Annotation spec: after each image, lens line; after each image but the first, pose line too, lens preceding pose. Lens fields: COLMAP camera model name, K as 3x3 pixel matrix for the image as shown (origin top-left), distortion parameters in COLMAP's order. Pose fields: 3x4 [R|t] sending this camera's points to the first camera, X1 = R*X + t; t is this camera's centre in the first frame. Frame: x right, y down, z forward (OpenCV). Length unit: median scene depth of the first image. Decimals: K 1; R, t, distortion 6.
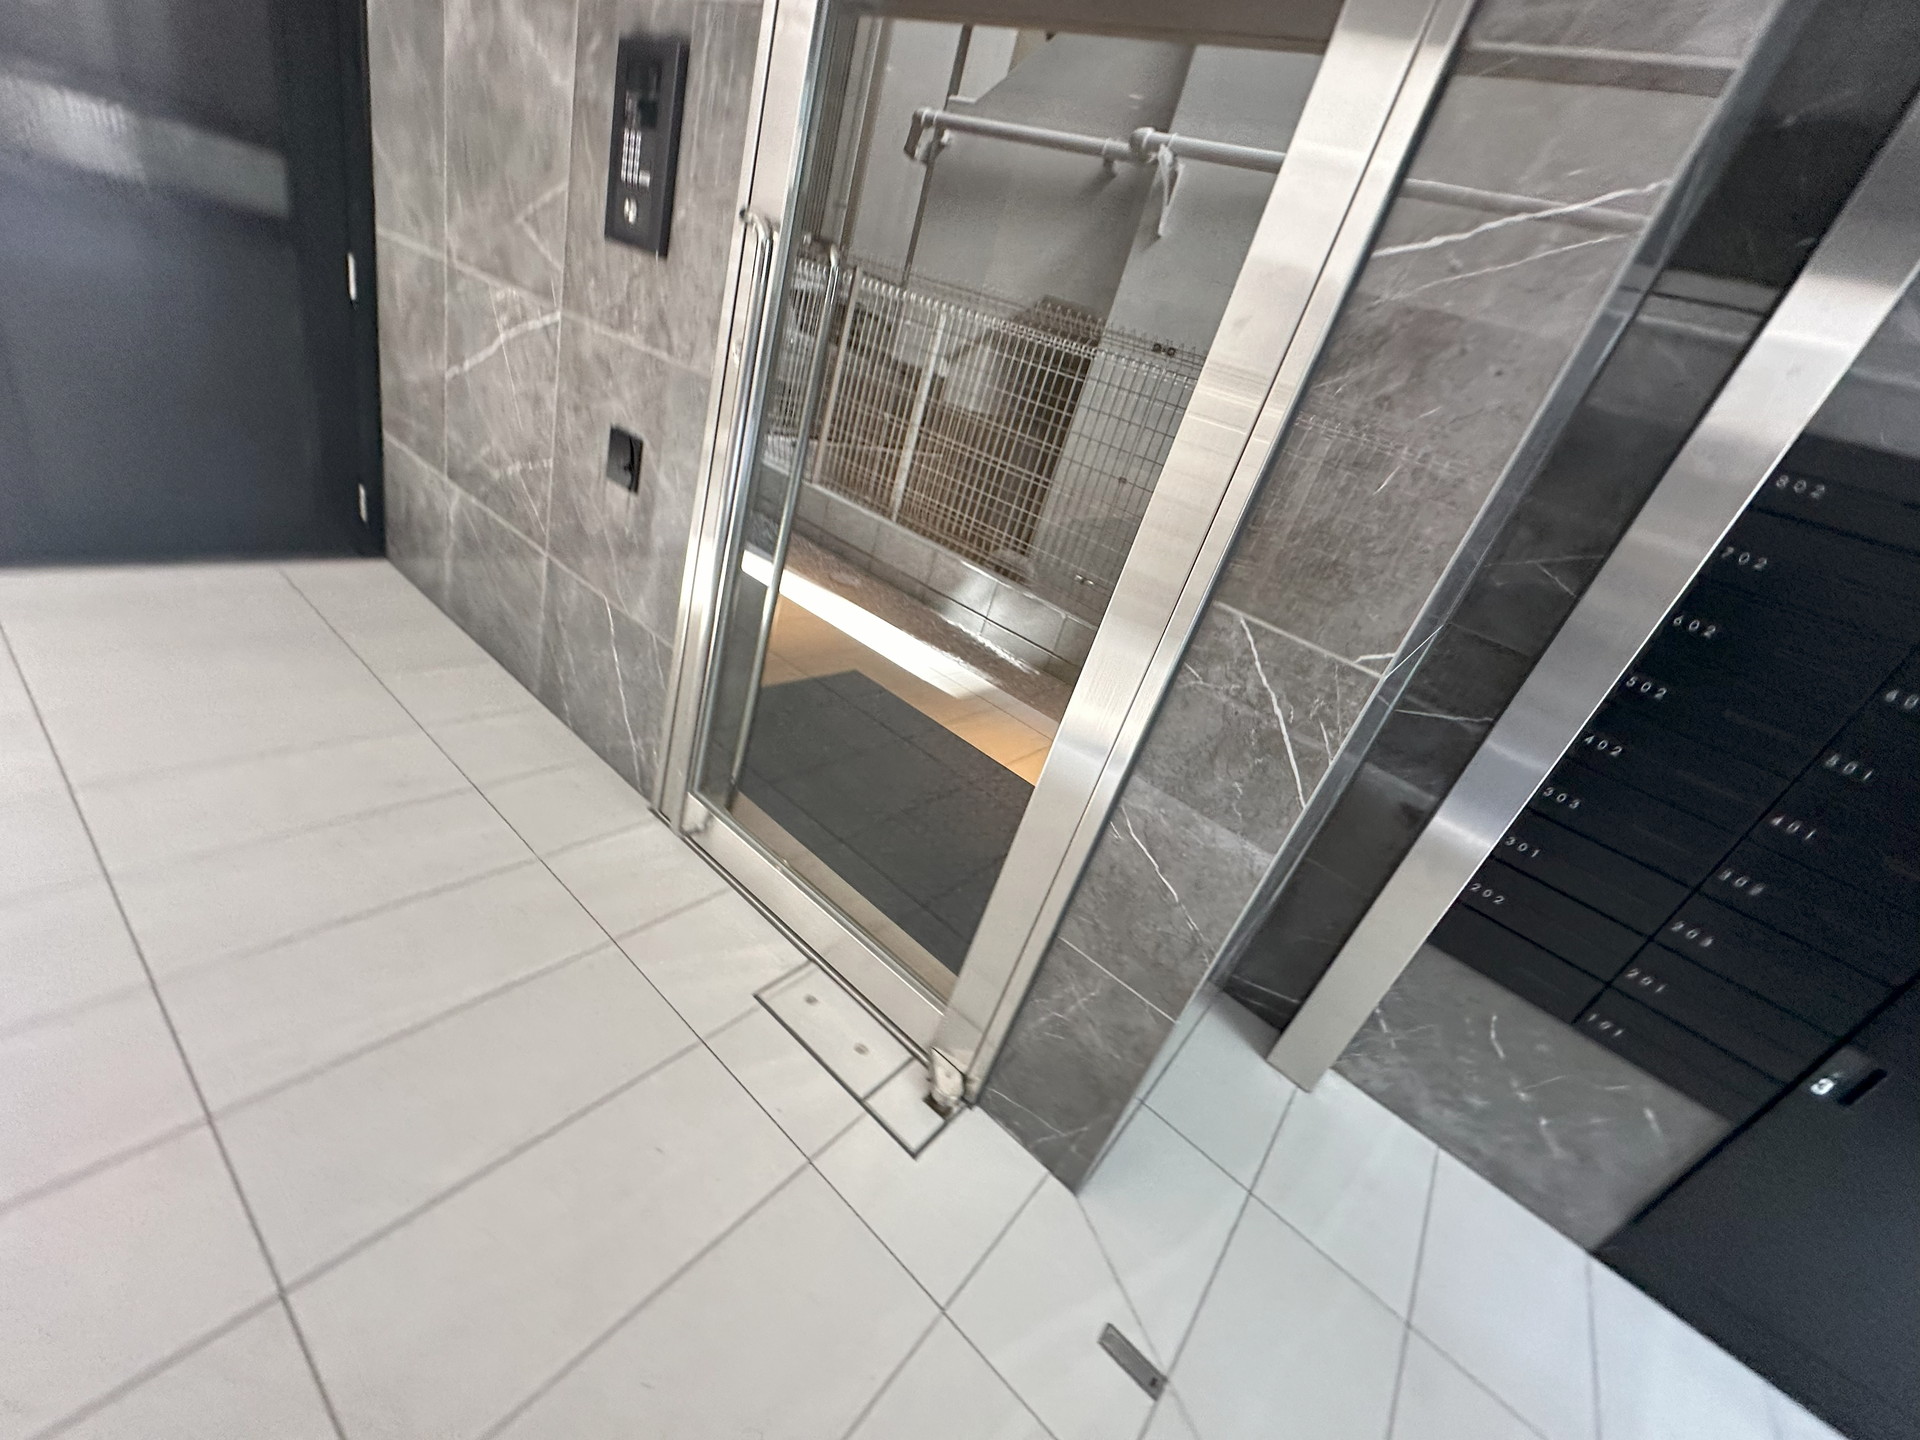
lens RADIAL K [[763.2, 0, 962.9], [0, 763.2, 715.1], [0, 0, 1]] dist [0.001742, -0.000201]
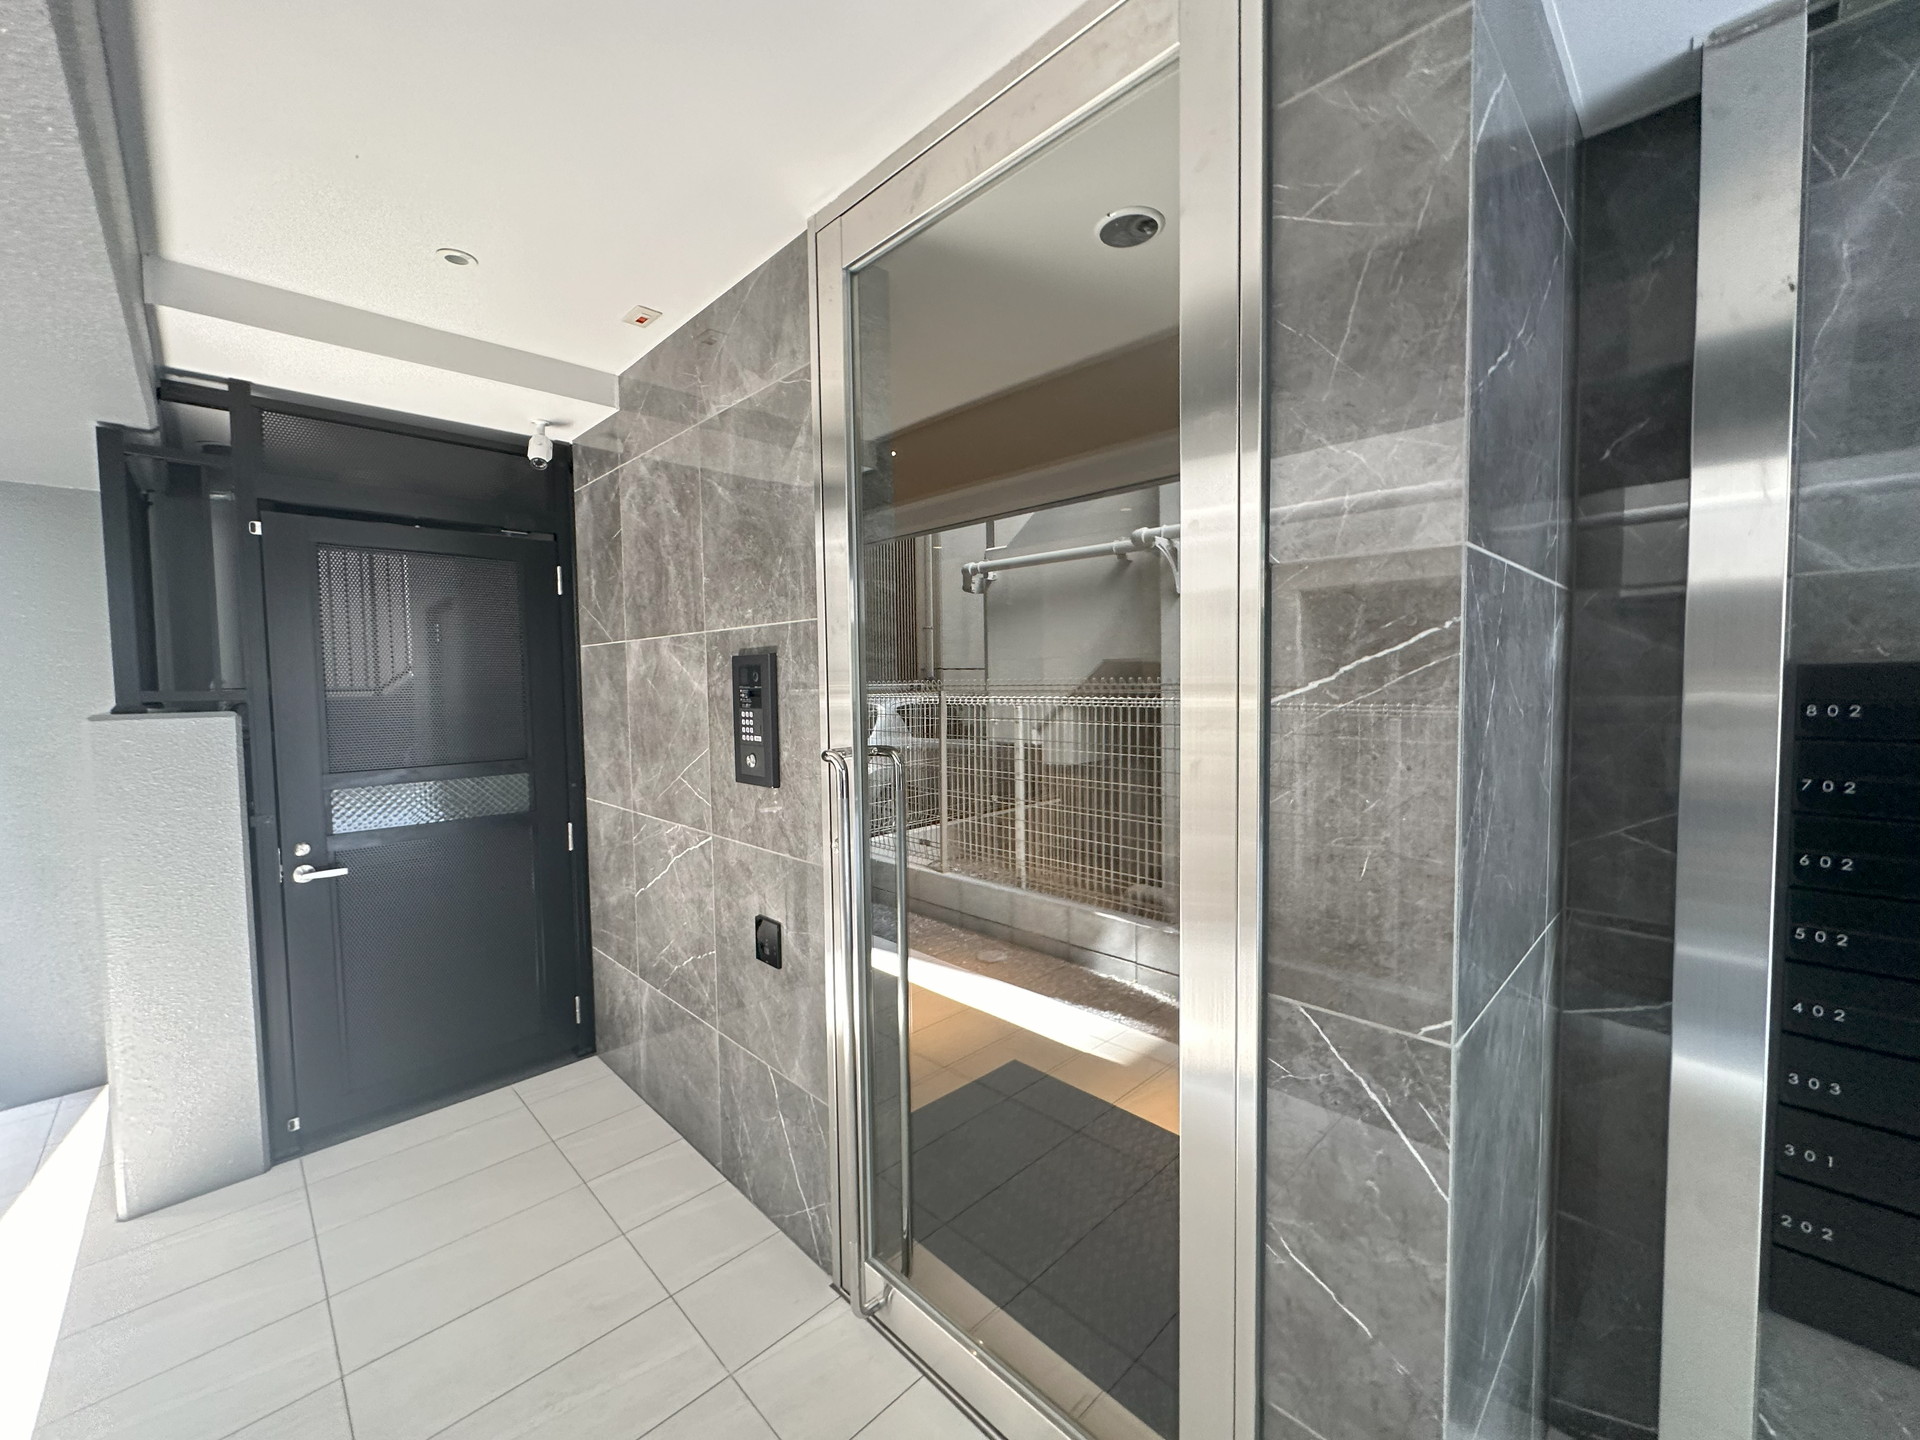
lens RADIAL K [[763.2, 0, 964.9], [0, 763.2, 724.1], [0, 0, 1]] dist [0.001742, -0.000201]
pose [[0.946865, -0.291451, -0.136025, 0.091254], [0.210787, 0.881755, -0.421991, -0.060809], [0.242931, 0.370896, 0.896338, -0.096637]]
